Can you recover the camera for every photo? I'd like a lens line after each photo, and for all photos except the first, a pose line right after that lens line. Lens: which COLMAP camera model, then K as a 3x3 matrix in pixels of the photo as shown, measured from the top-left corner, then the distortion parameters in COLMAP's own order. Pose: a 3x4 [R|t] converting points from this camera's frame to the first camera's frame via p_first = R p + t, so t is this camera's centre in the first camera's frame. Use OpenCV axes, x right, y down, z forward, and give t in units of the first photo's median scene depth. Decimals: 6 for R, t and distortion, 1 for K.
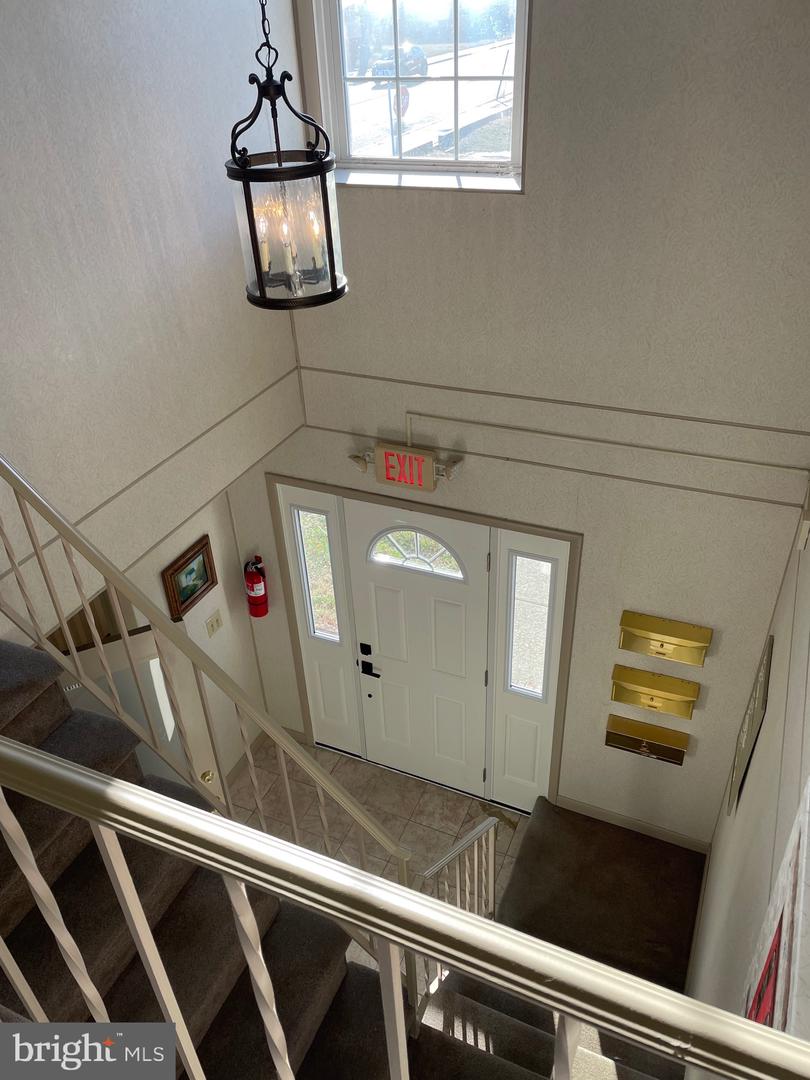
lens RADIAL K [[818.0, 0, 406.1], [0, 818.0, 540.9], [0, 0, 1]] dist [0.053546, -0.046168]
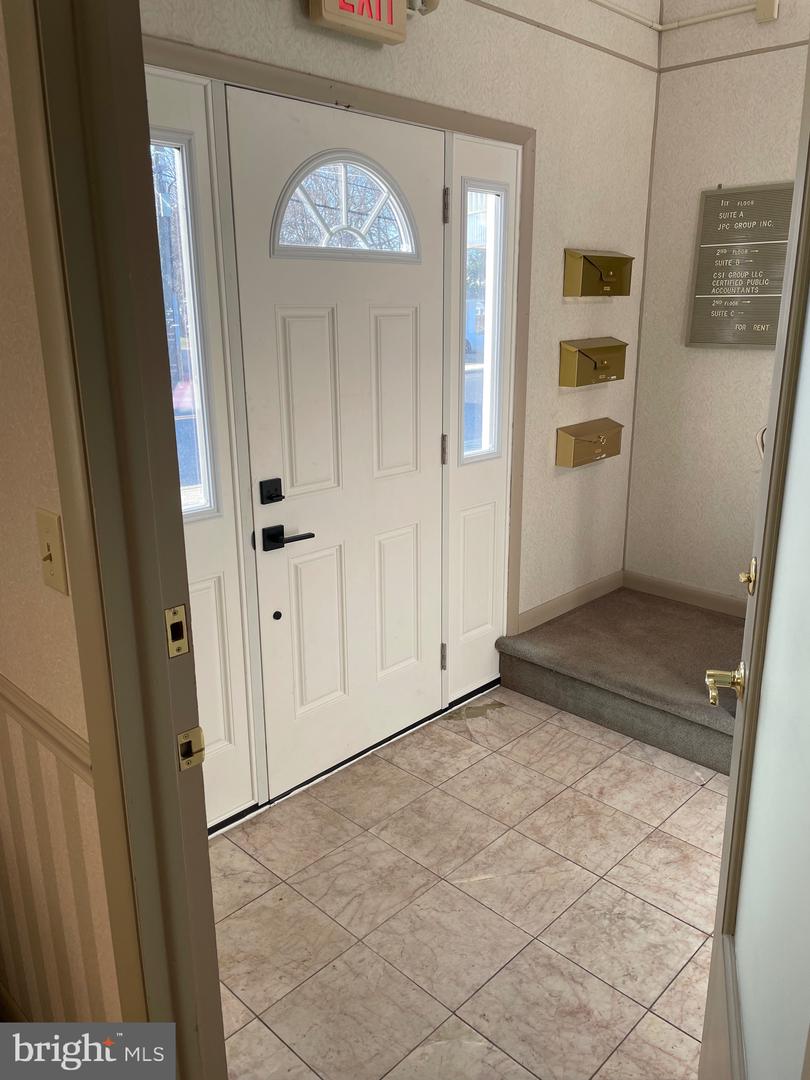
lens RADIAL K [[818.0, 0, 406.9], [0, 818.0, 540.1], [0, 0, 1]] dist [0.053546, -0.046168]
pose [[0.343256, -0.225740, 0.911711, -0.510304], [0.516337, 0.856205, 0.017598, 0.204922], [-0.784584, 0.464709, 0.410455, 0.809381]]
